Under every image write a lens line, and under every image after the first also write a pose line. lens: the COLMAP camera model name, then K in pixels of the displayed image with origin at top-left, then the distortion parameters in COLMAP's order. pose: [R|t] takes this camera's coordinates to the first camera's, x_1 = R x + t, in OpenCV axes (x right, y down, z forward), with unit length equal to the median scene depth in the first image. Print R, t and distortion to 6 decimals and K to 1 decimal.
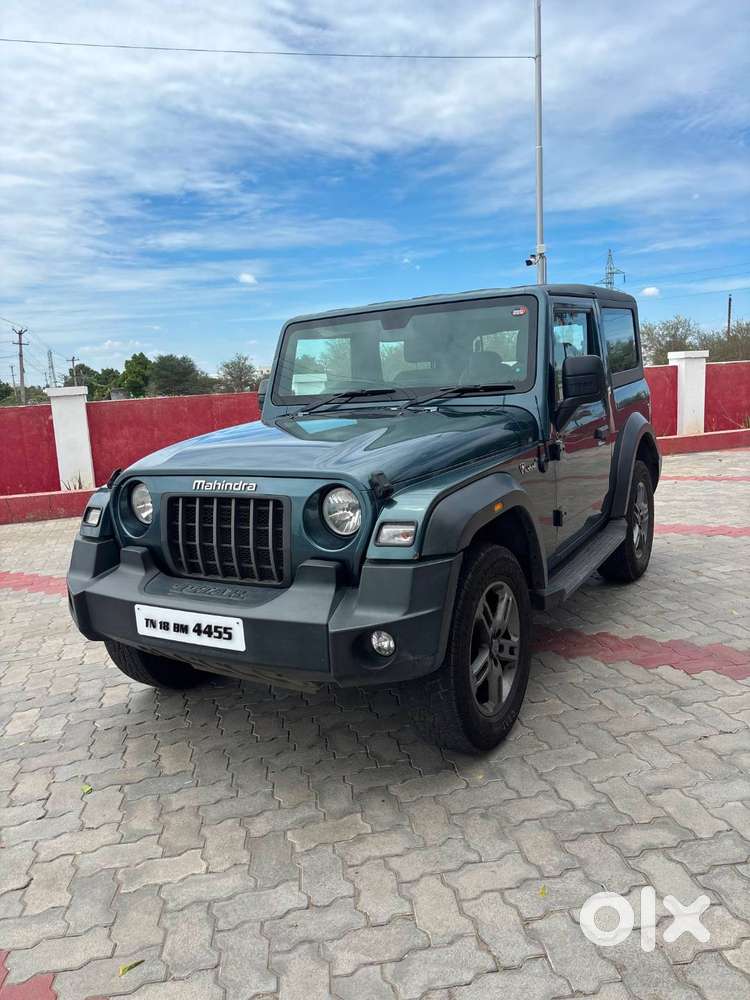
lens RADIAL K [[757.8, 0, 375.0], [0, 757.8, 500.0], [0, 0, 1]] dist [0.041544, -0.046819]
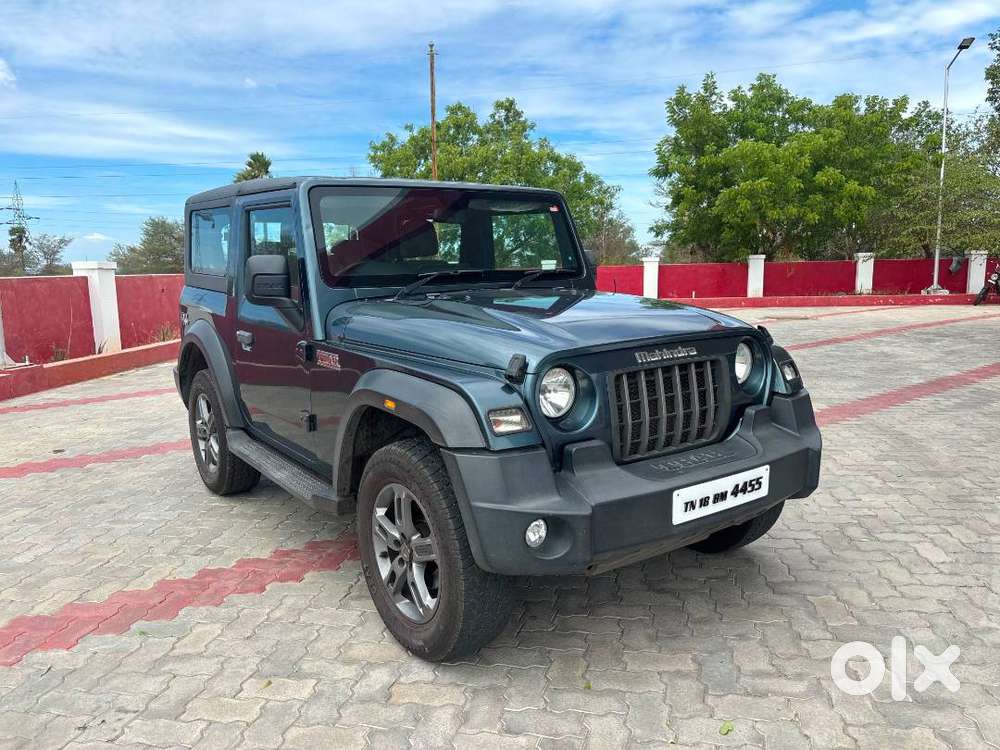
lens RADIAL K [[757.8, 0, 503.8], [0, 757.8, 374.3], [0, 0, 1]] dist [0.041544, -0.046819]
pose [[0.387437, -0.082901, 0.918161, -1.201199], [0.144027, 0.989162, 0.028537, -0.052819], [-0.910576, 0.121183, 0.395178, 0.818988]]
